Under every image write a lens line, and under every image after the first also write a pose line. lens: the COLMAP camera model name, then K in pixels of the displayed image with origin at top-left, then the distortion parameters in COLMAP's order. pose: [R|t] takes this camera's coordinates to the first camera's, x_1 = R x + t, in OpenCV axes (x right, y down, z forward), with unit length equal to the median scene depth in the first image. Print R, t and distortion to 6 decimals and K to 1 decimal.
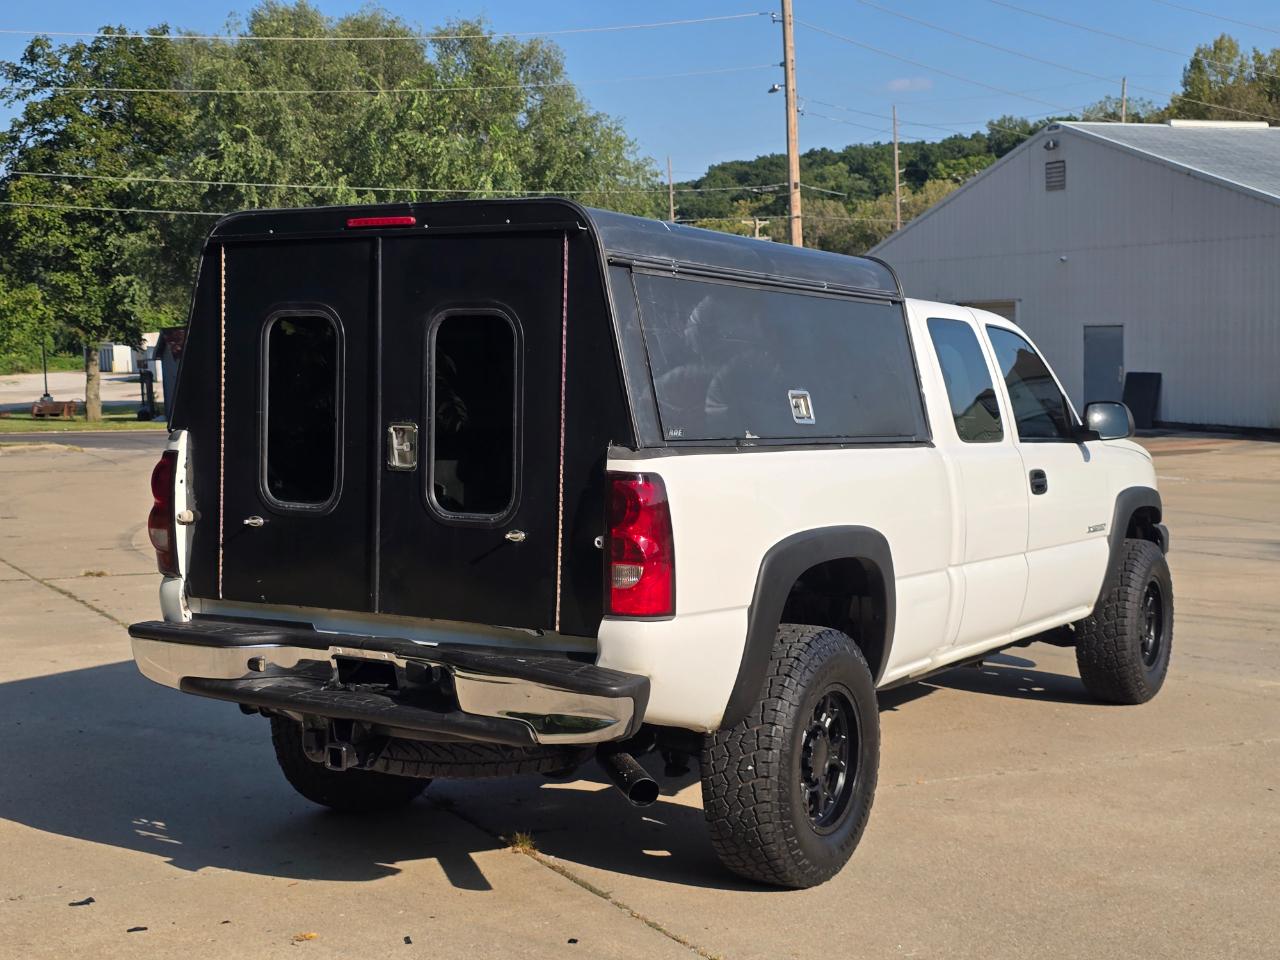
lens RADIAL K [[1711.2, 0, 652.6], [0, 1711.2, 475.4], [0, 0, 1]] dist [0.158742, -0.377502]
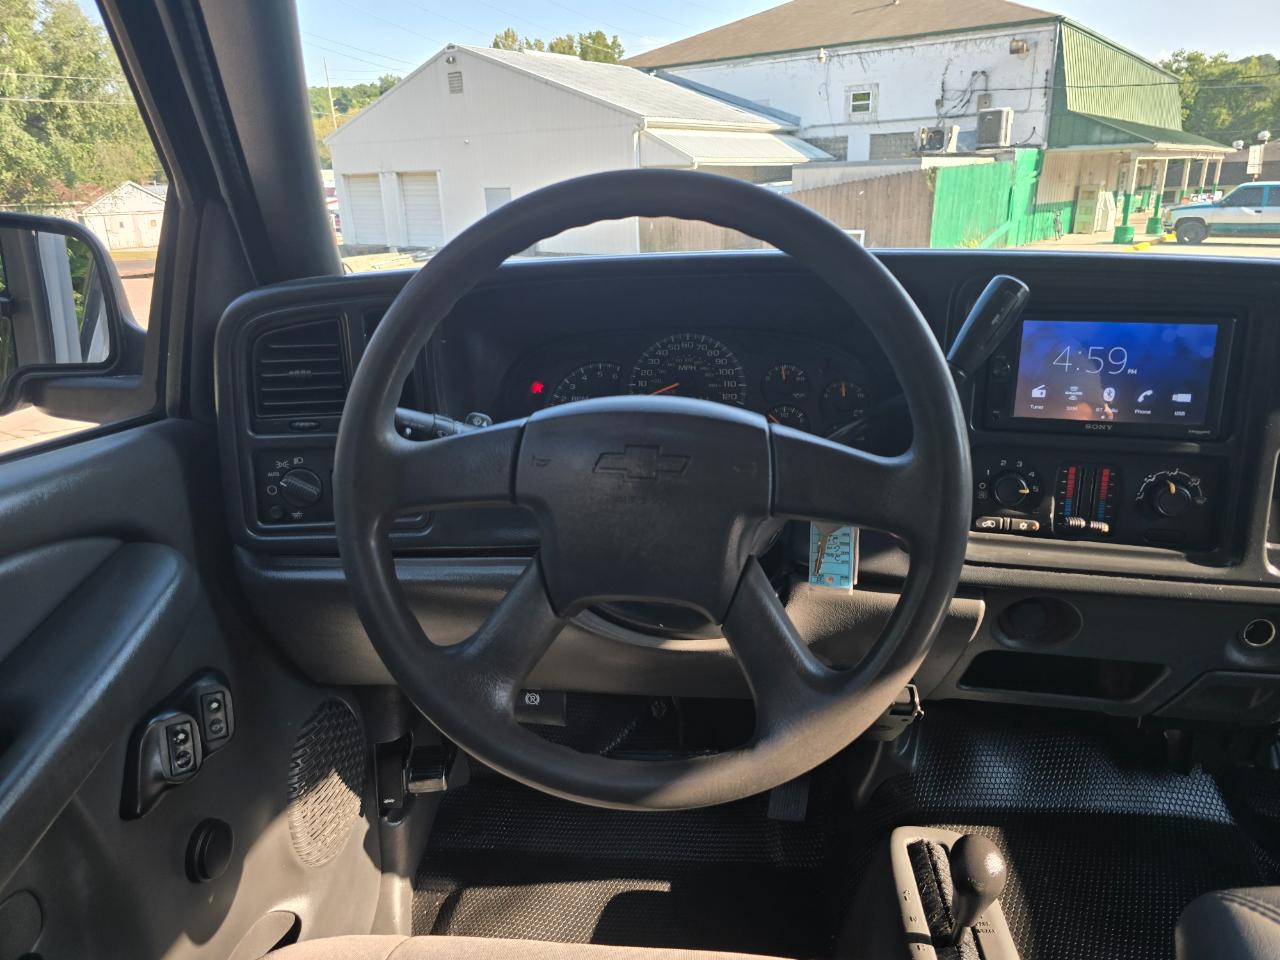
lens RADIAL K [[874.9, 0, 649.8], [0, 874.9, 473.0], [0, 0, 1]] dist [0.049995, -0.044269]
pose [[0.894297, -0.135943, 0.426323, 0.086137], [0.041389, 0.973781, 0.223690, -0.062796], [-0.445555, -0.182401, 0.876476, 1.444890]]
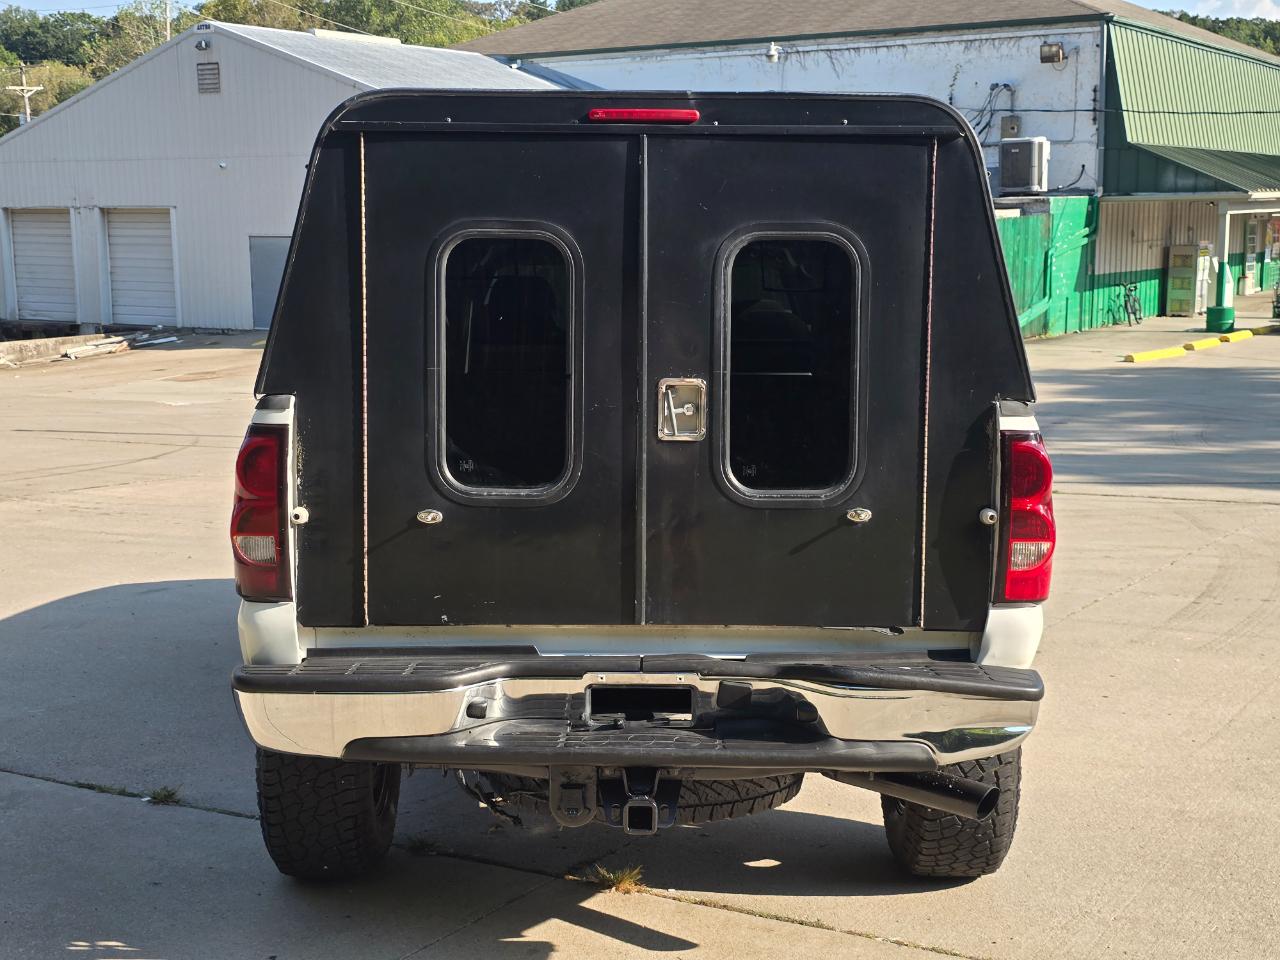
lens RADIAL K [[1711.2, 0, 652.6], [0, 1711.2, 475.4], [0, 0, 1]] dist [0.158742, -0.377502]
pose [[0.853031, -0.059603, 0.518445, -0.512472], [0.032305, 0.997582, 0.061534, -0.032030], [-0.520859, -0.035742, 0.852894, 0.315678]]
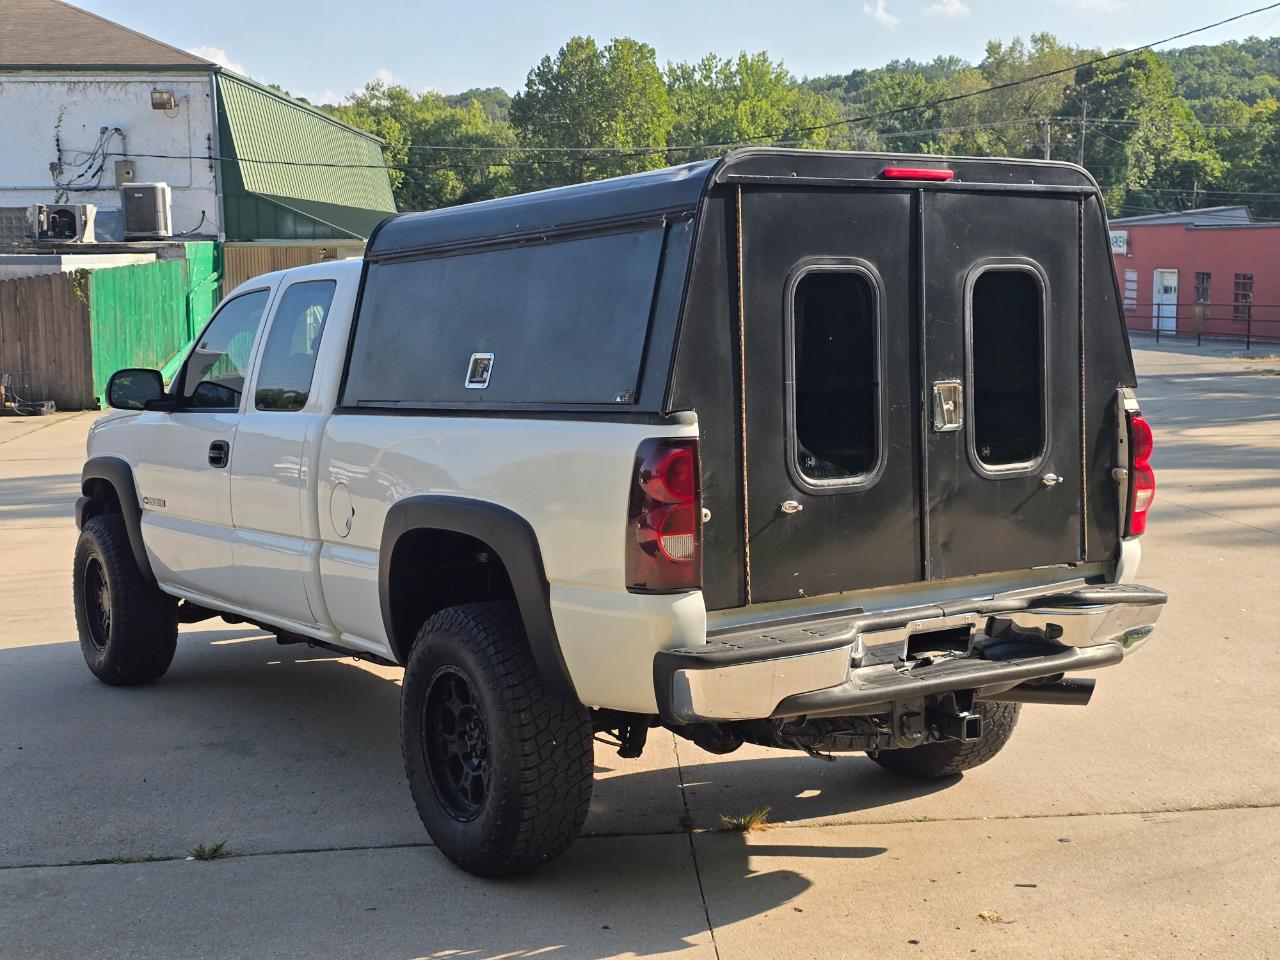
lens RADIAL K [[1711.2, 0, 652.6], [0, 1711.2, 475.4], [0, 0, 1]] dist [0.158742, -0.377502]
pose [[0.437466, -0.096371, 0.894056, -1.005216], [0.079765, 0.994480, 0.068166, -0.052538], [-0.895690, 0.041494, 0.442739, 0.656790]]
